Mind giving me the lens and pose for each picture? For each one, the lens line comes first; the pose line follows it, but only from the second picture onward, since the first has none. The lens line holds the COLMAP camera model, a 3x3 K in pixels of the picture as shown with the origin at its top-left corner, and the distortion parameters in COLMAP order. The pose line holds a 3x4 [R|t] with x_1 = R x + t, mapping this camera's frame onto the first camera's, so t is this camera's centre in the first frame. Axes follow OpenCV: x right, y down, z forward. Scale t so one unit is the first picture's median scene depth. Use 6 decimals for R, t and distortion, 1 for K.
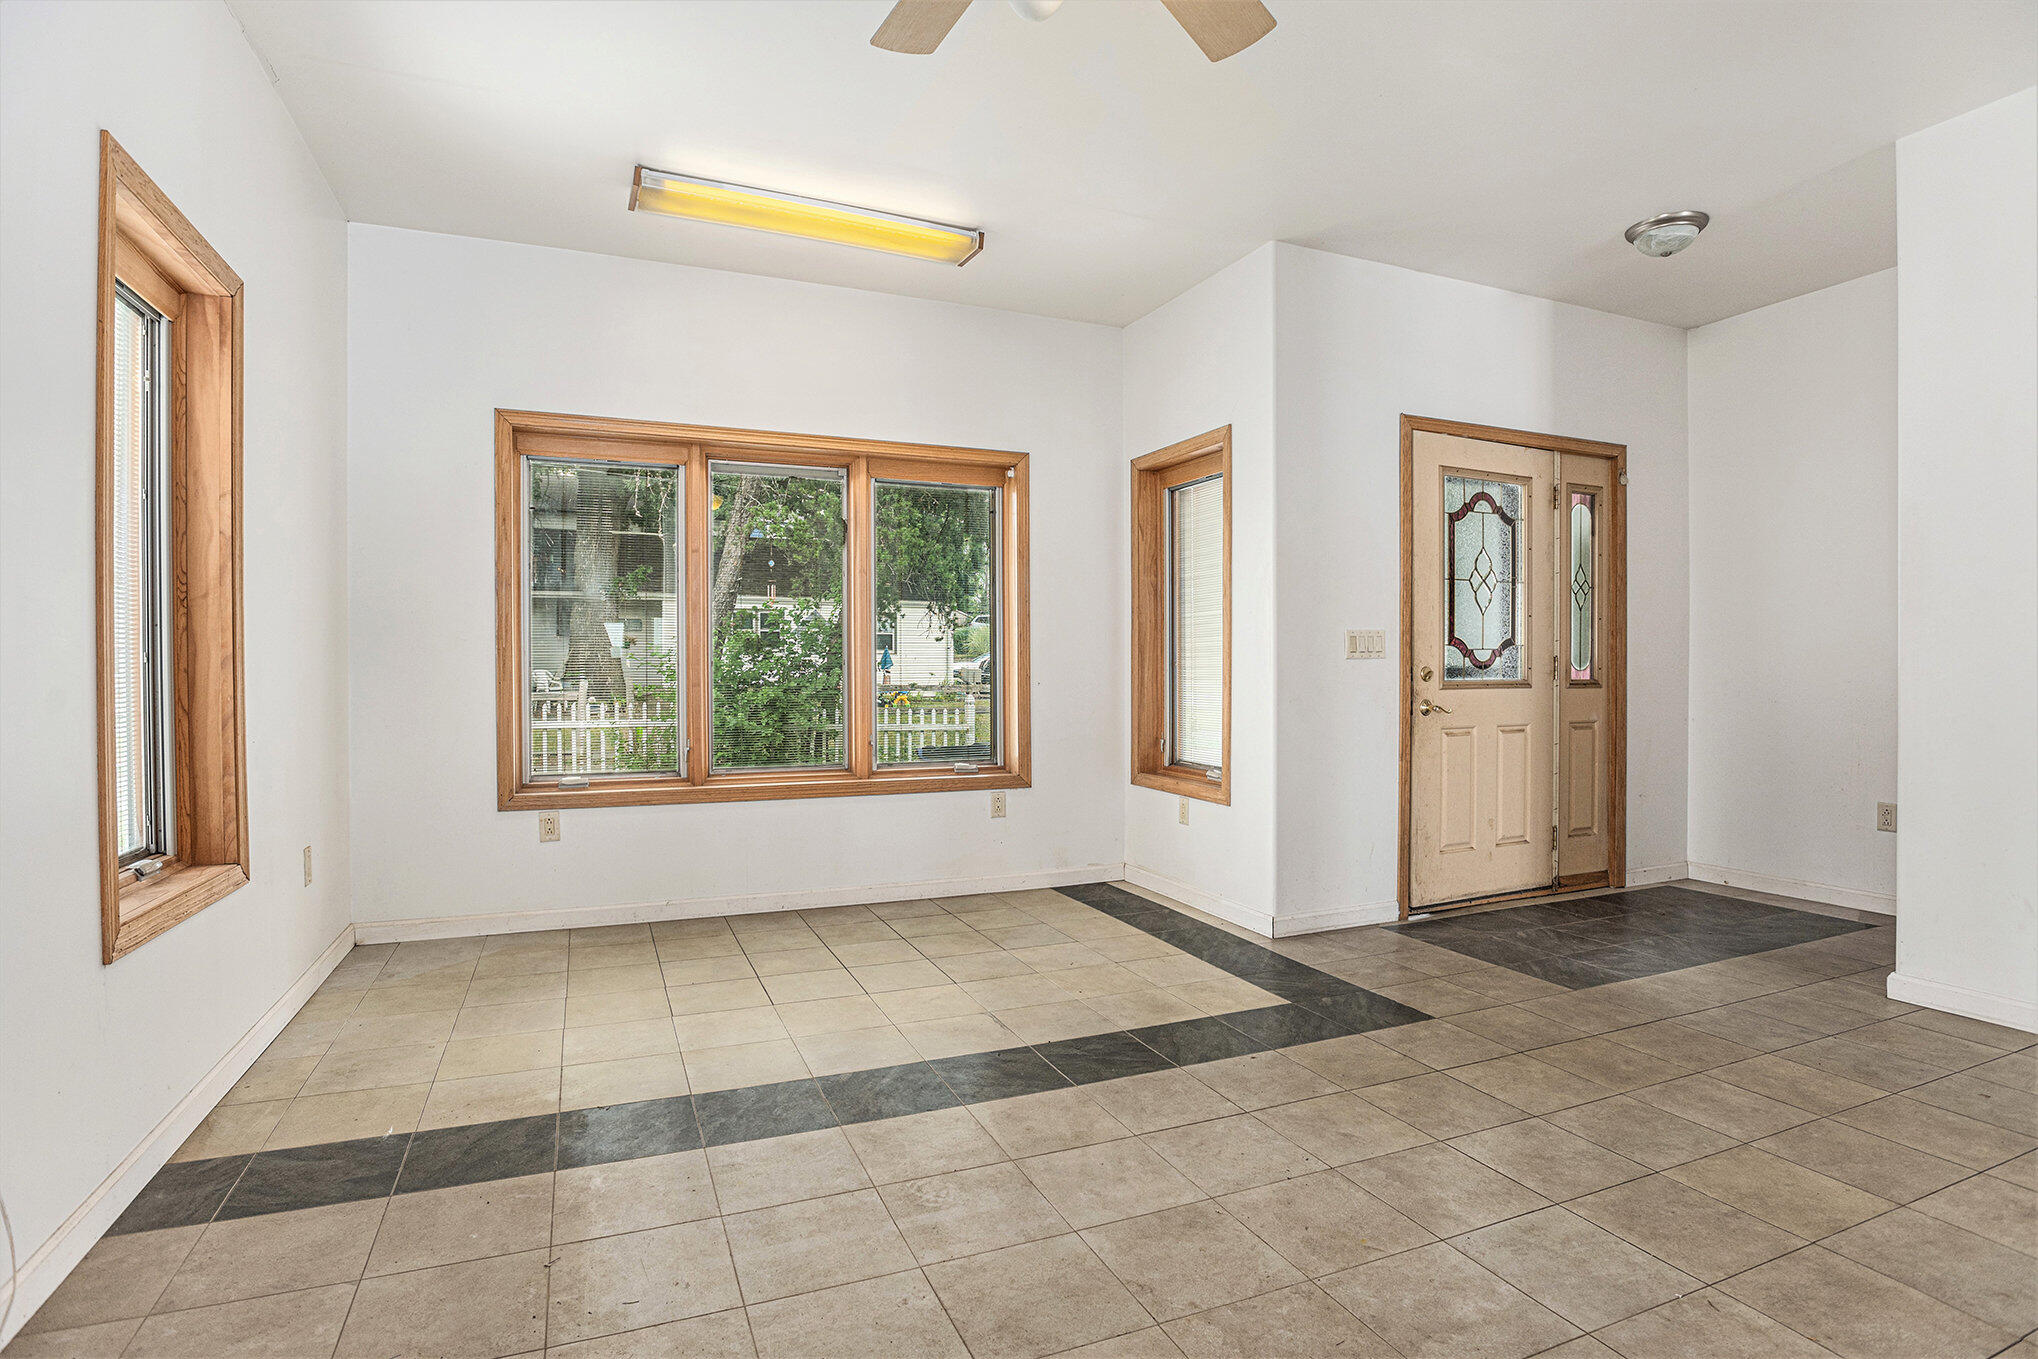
lens RADIAL K [[1041.2, 0, 1022.1], [0, 1041.2, 675.9], [0, 0, 1]] dist [-0.017146, -0.000251]
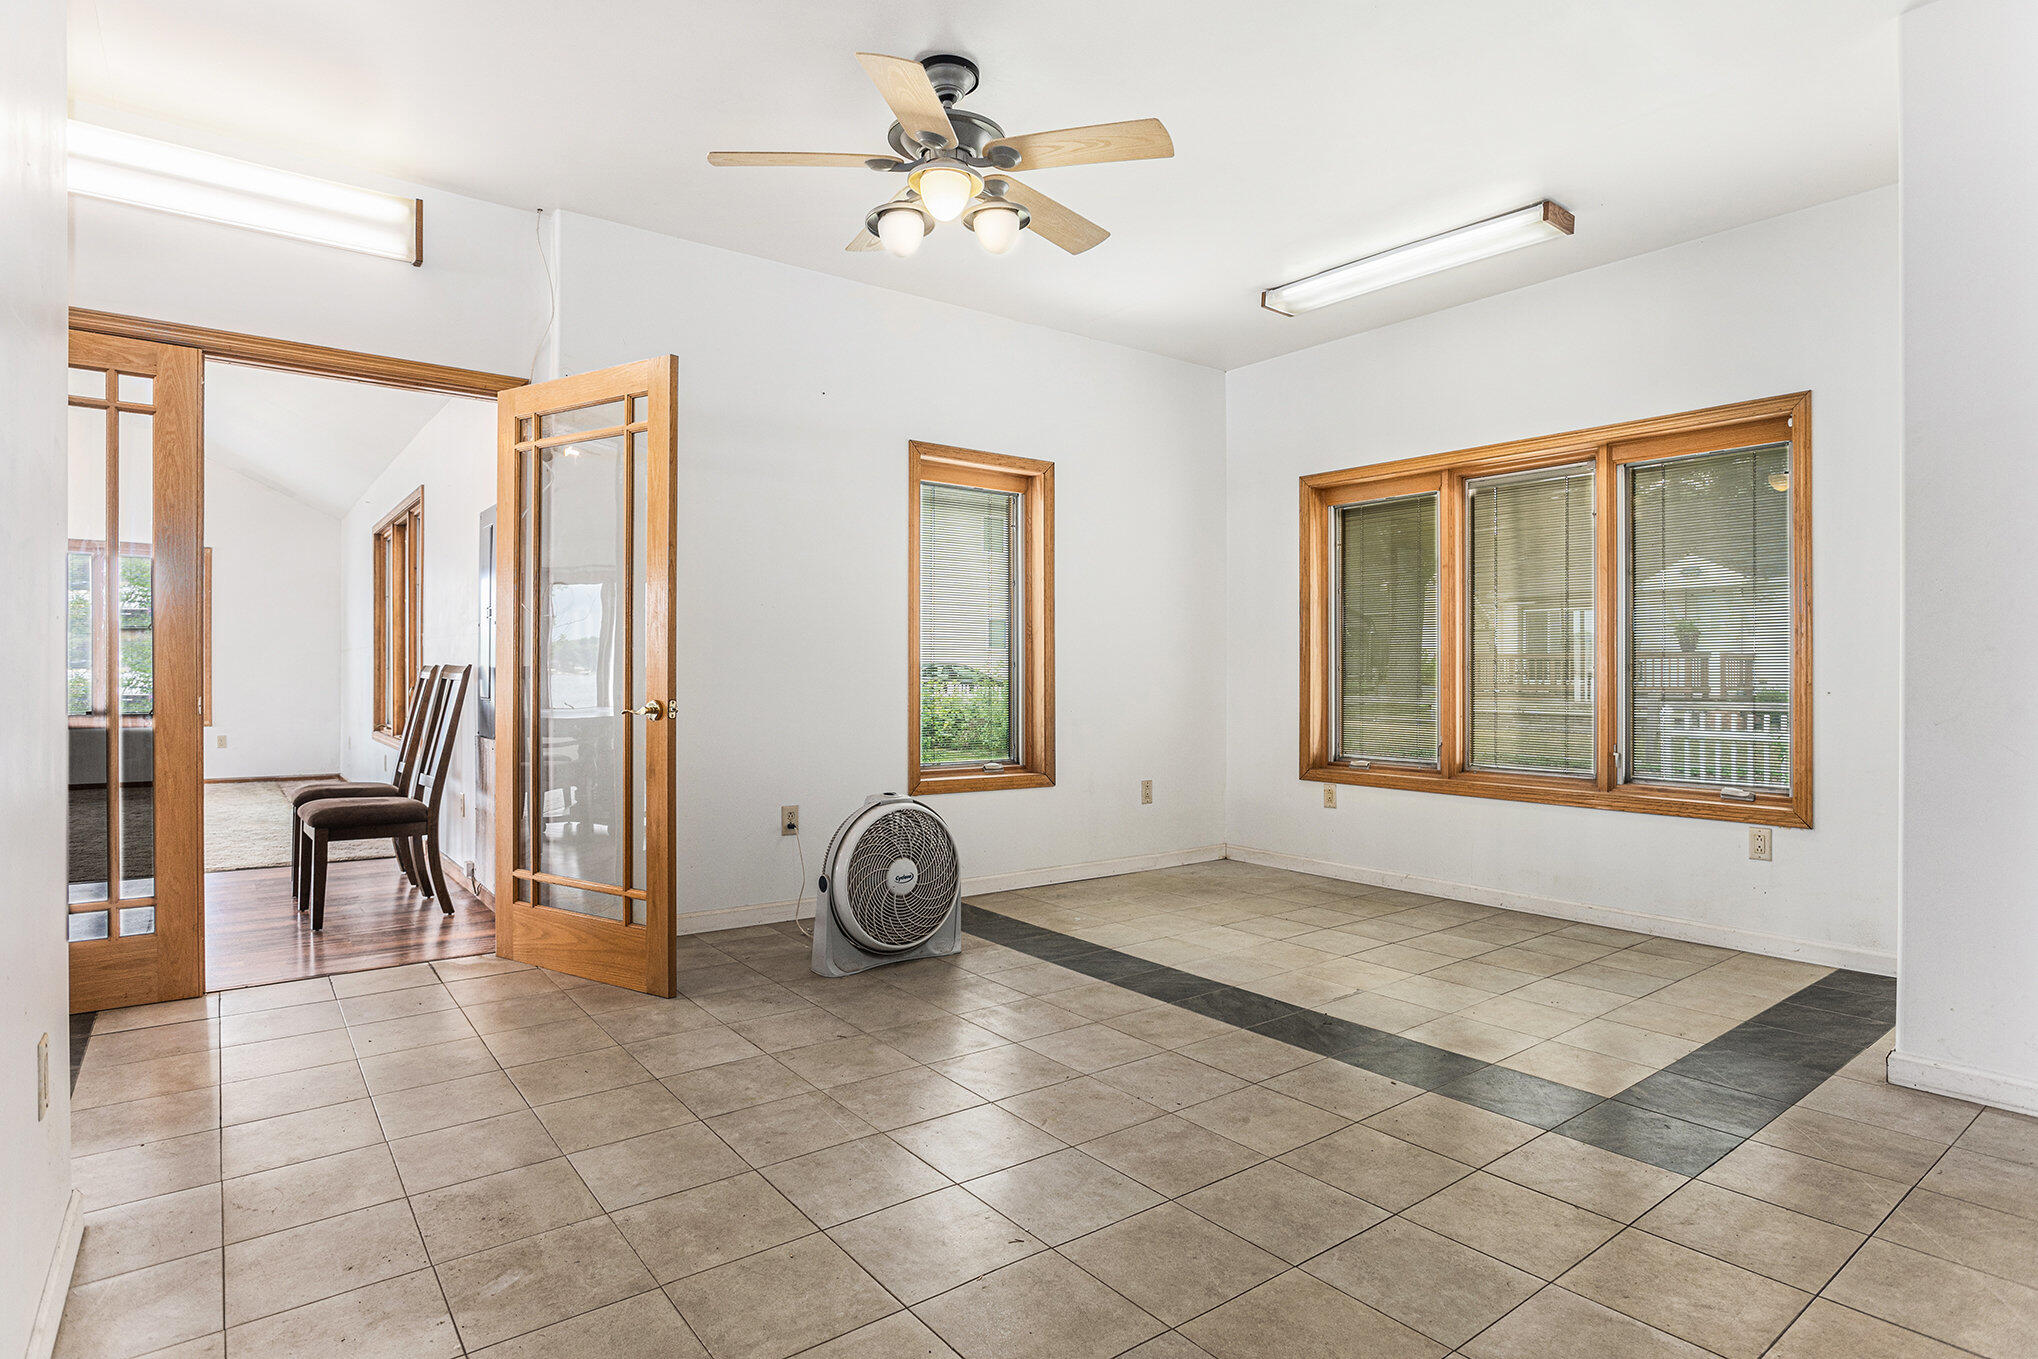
lens RADIAL K [[1041.2, 0, 1011.9], [0, 1041.2, 677.9], [0, 0, 1]] dist [-0.017146, -0.000251]
pose [[0.236380, -0.000030, -0.971661, 0.898286], [-0.007183, 0.999973, -0.001778, 0.001439], [0.971634, 0.007399, 0.236373, 0.369107]]
